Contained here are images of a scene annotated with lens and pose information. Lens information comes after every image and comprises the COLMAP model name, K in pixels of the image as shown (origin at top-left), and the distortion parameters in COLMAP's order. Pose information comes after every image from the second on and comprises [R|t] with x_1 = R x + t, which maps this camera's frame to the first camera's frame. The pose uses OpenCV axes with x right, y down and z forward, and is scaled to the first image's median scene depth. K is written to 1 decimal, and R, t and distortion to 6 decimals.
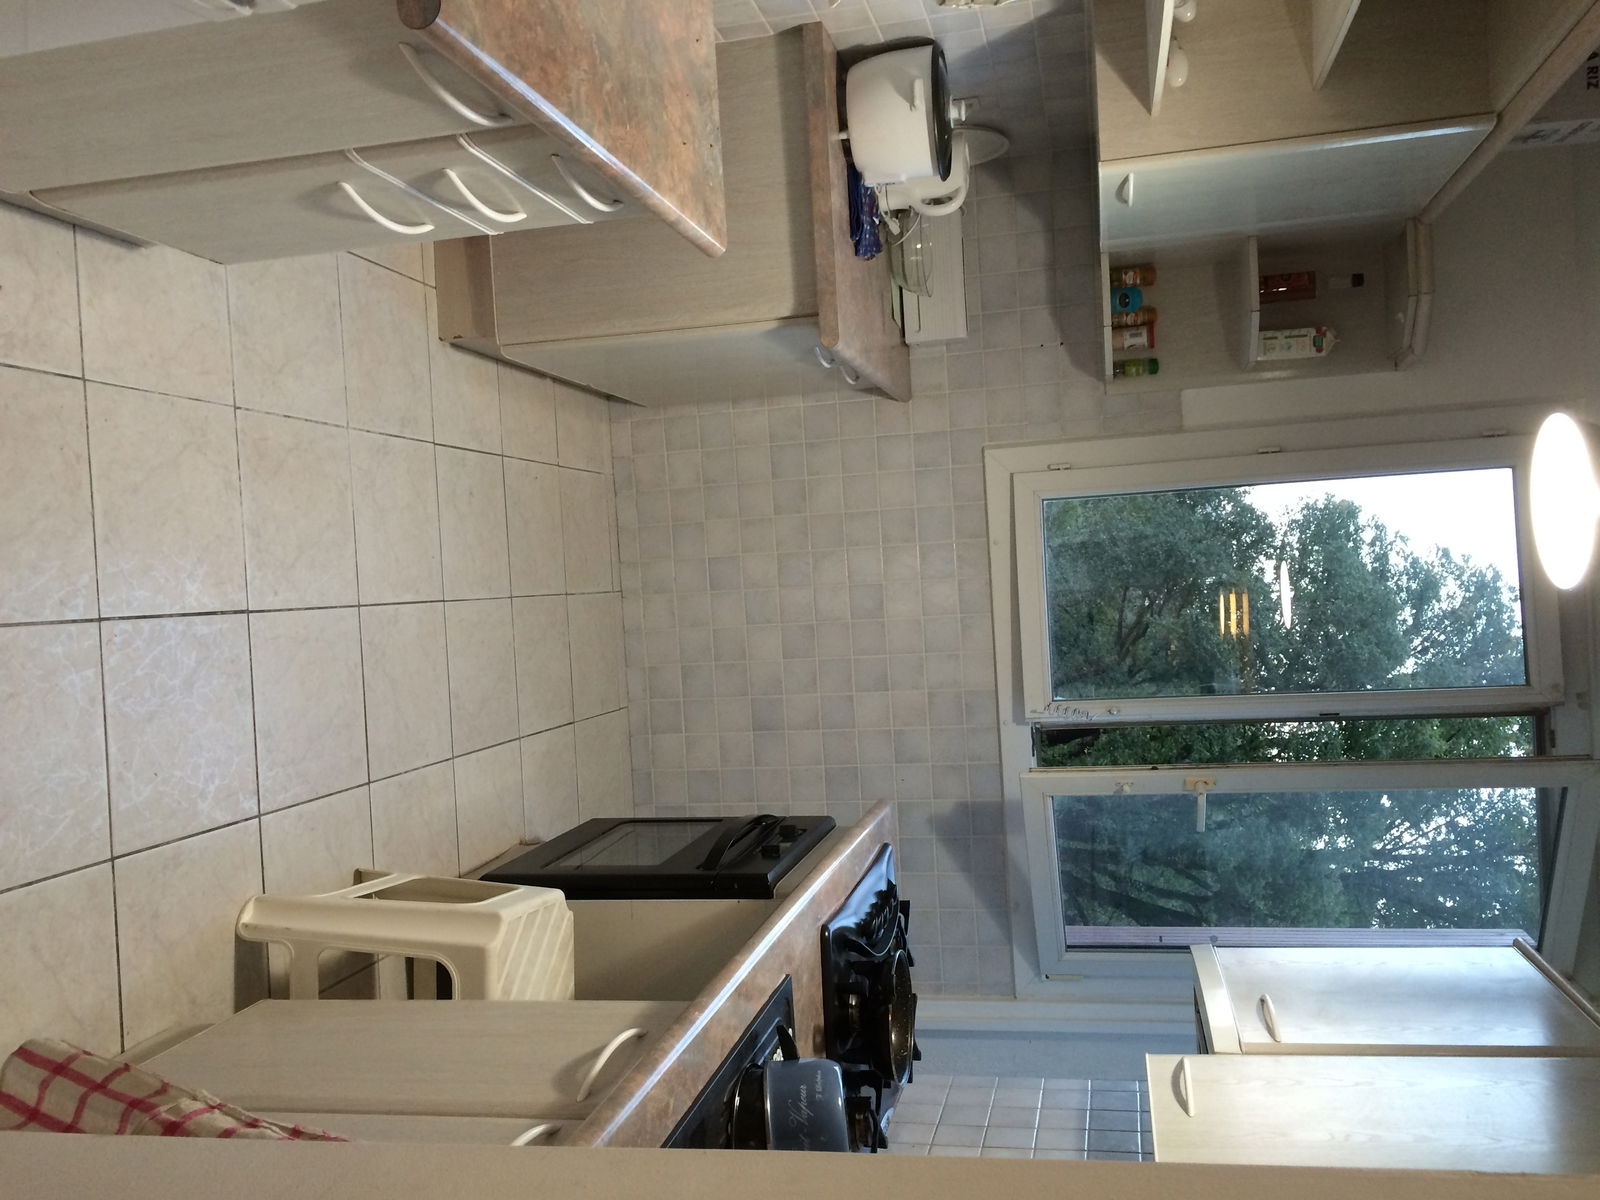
lens RADIAL K [[1347.9, 0, 800.7], [0, 1347.9, 600.6], [0, 0, 1]] dist [0.059831, -0.002411]
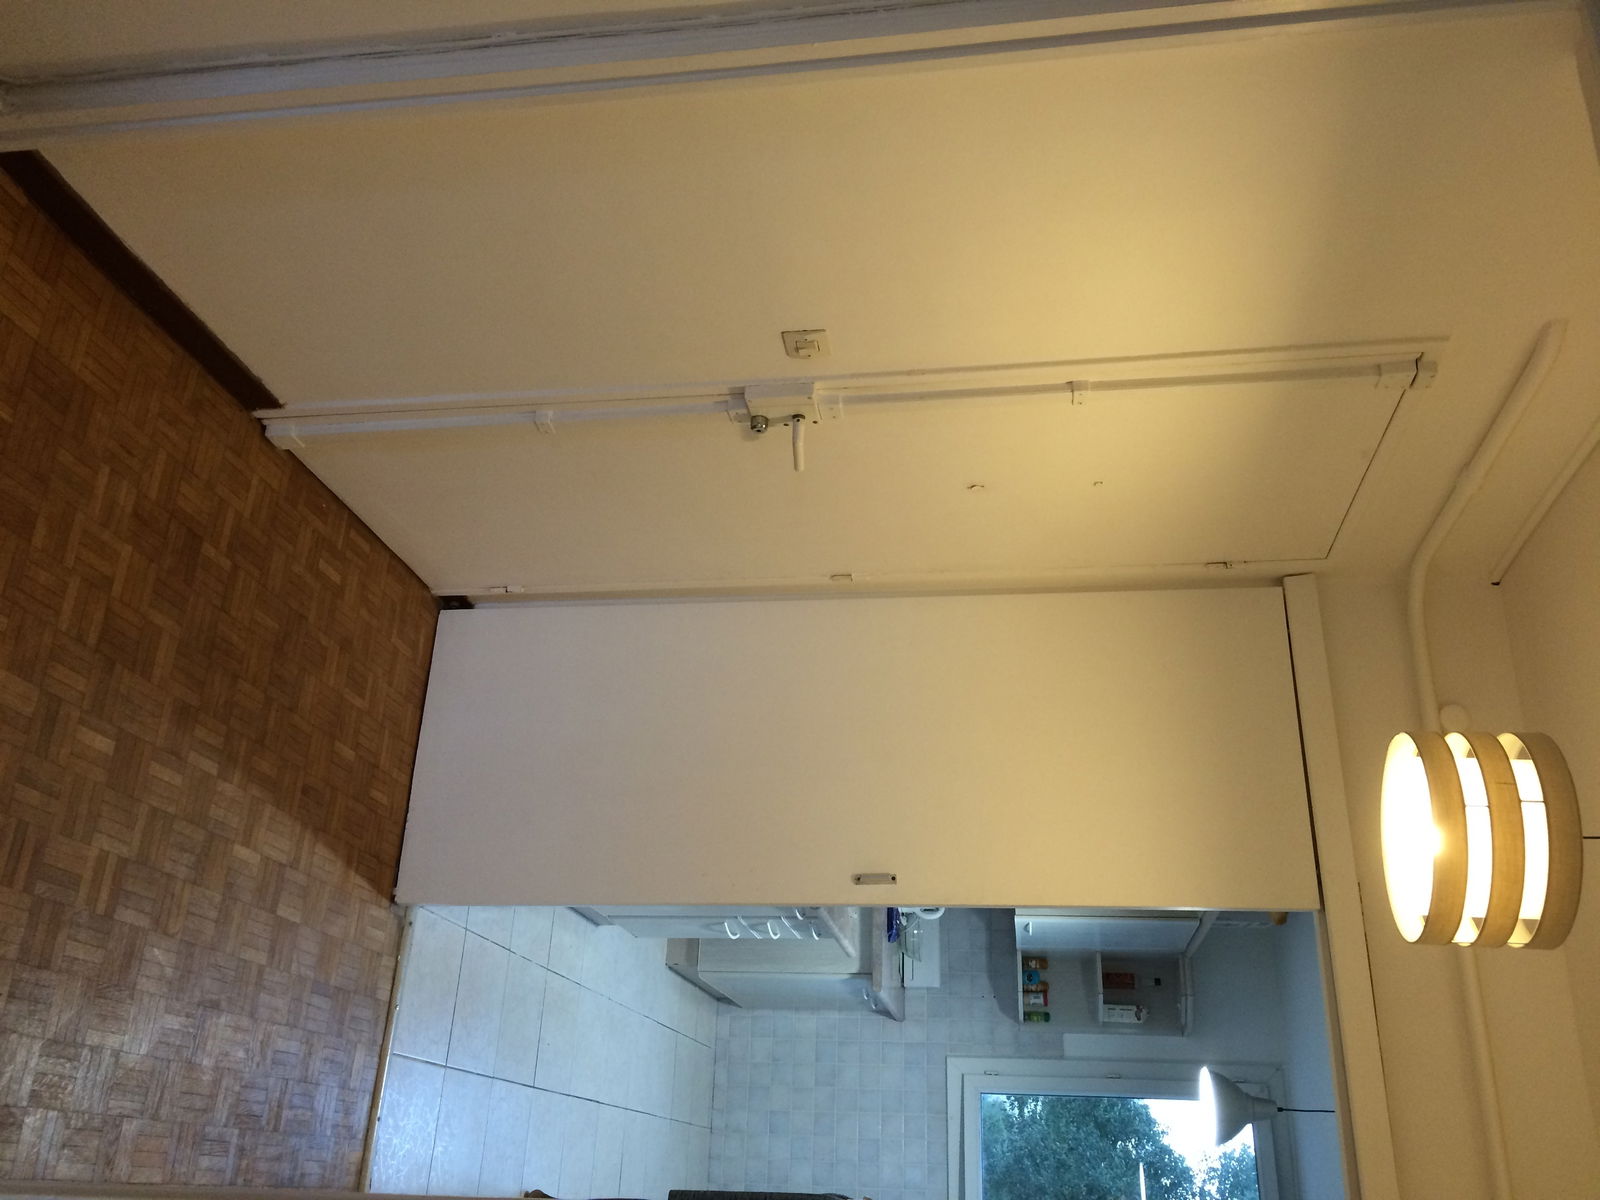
lens RADIAL K [[1347.9, 0, 796.1], [0, 1347.9, 597.9], [0, 0, 1]] dist [0.059831, -0.002411]
pose [[0.993503, 0.111633, 0.022144, -0.152148], [-0.092319, 0.904295, -0.416808, 0.093085], [-0.066554, 0.412055, 0.908725, -0.757812]]
